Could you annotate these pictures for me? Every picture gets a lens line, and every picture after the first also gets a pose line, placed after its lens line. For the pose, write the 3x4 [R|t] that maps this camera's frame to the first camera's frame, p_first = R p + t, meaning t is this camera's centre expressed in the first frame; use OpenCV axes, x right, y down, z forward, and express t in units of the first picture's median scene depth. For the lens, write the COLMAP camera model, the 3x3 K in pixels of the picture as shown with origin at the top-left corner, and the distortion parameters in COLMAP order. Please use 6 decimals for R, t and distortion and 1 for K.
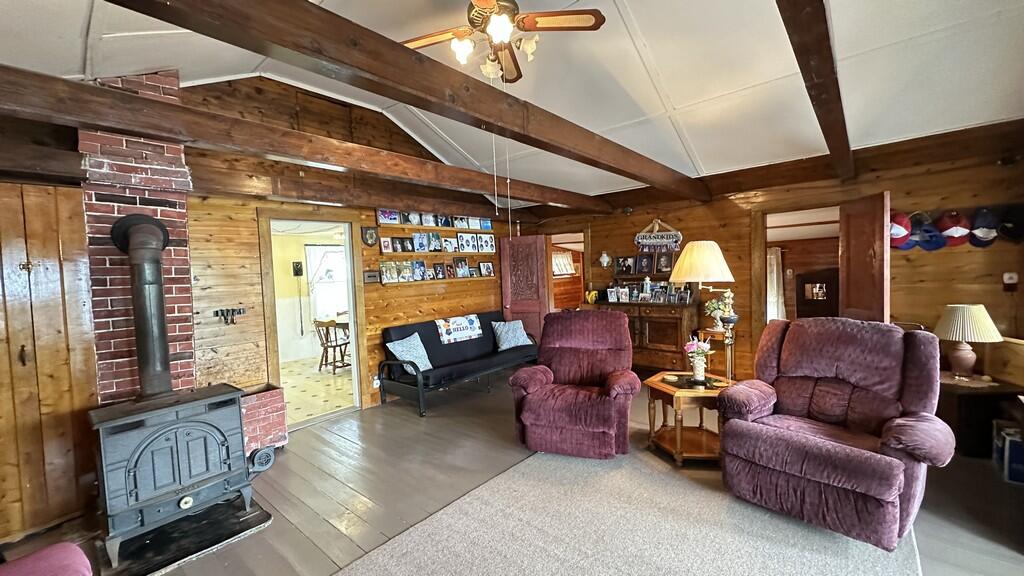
lens RADIAL K [[405.5, 0, 513.2], [0, 405.5, 285.9], [0, 0, 1]] dist [-0.002292, 0.000669]
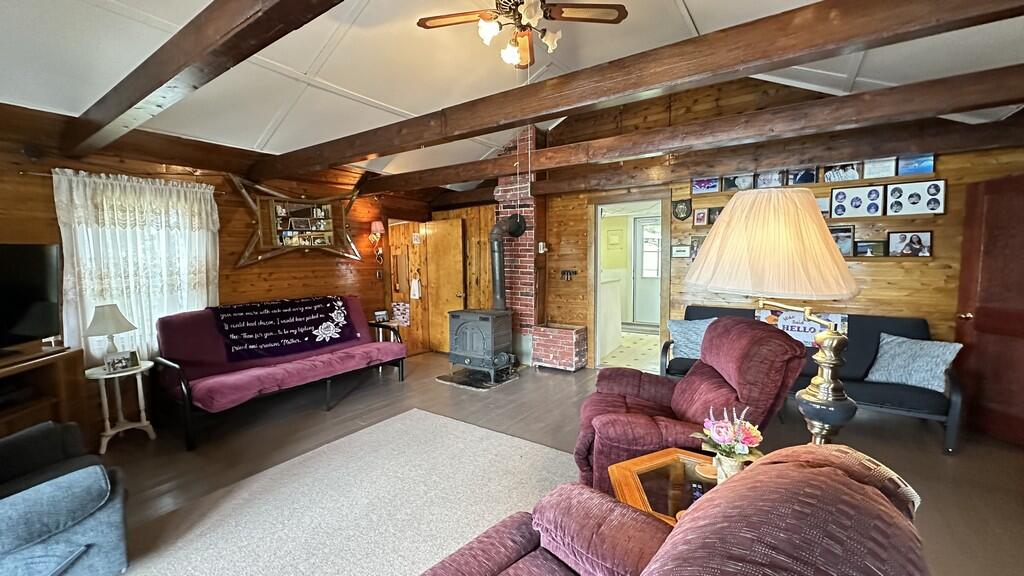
lens RADIAL K [[405.5, 0, 513.2], [0, 405.5, 285.9], [0, 0, 1]] dist [-0.002292, 0.000669]
pose [[0.115280, 0.114772, -0.986680, 0.553467], [-0.033962, 0.993177, 0.111560, -0.033856], [0.992752, 0.020649, 0.118391, 0.463752]]
